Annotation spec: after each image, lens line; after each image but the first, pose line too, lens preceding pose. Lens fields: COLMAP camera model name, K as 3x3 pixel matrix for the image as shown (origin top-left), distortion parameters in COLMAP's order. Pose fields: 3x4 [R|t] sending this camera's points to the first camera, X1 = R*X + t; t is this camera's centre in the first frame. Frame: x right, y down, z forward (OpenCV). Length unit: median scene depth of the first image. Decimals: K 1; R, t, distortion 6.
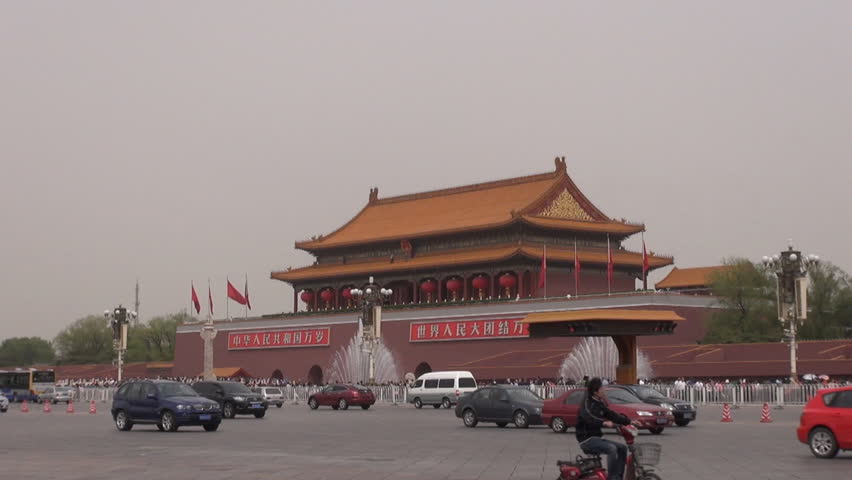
lens RADIAL K [[1565.6, 0, 421.7], [0, 1565.6, 238.6], [0, 0, 1]] dist [0.016533, 0.000000]
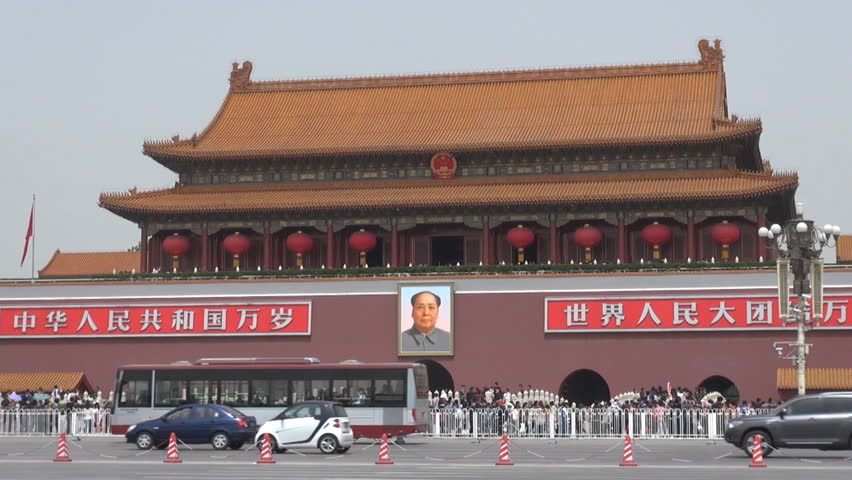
lens RADIAL K [[1790.1, 0, 416.7], [0, 1790.1, 224.7], [0, 0, 1]] dist [0.006940, 0.000000]
pose [[0.792977, 0.068928, 0.605340, -0.404160], [-0.061521, 0.997560, -0.032999, 0.048259], [-0.606138, -0.011074, 0.795282, 0.487483]]
